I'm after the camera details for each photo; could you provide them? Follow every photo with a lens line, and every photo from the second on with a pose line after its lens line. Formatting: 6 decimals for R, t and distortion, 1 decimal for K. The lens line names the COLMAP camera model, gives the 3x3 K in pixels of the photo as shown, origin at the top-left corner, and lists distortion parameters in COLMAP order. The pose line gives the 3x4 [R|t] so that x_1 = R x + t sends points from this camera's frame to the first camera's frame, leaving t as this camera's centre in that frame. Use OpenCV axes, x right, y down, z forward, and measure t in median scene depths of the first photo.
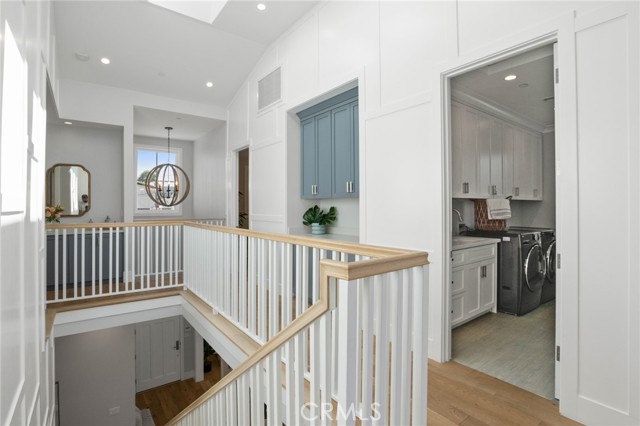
lens RADIAL K [[311.2, 0, 321.0], [0, 311.2, 205.5], [0, 0, 1]] dist [-0.000141, 0.000165]
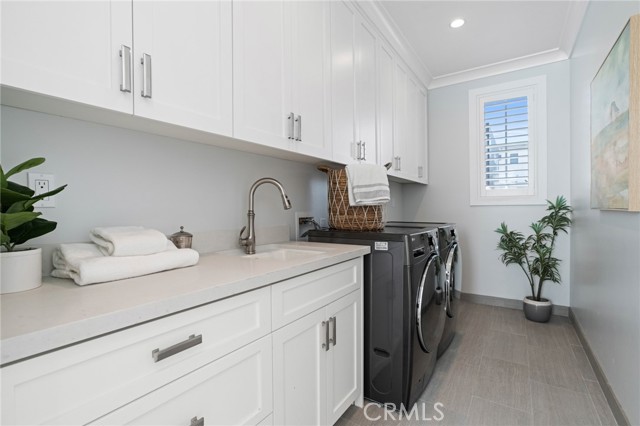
lens RADIAL K [[302.4, 0, 322.9], [0, 302.4, 208.2], [0, 0, 1]] dist [-0.003608, -0.000416]
pose [[0.945467, -0.006638, 0.325650, 0.346097], [0.005773, 0.999977, 0.003621, 0.047001], [-0.325667, -0.001543, 0.945483, 0.567921]]
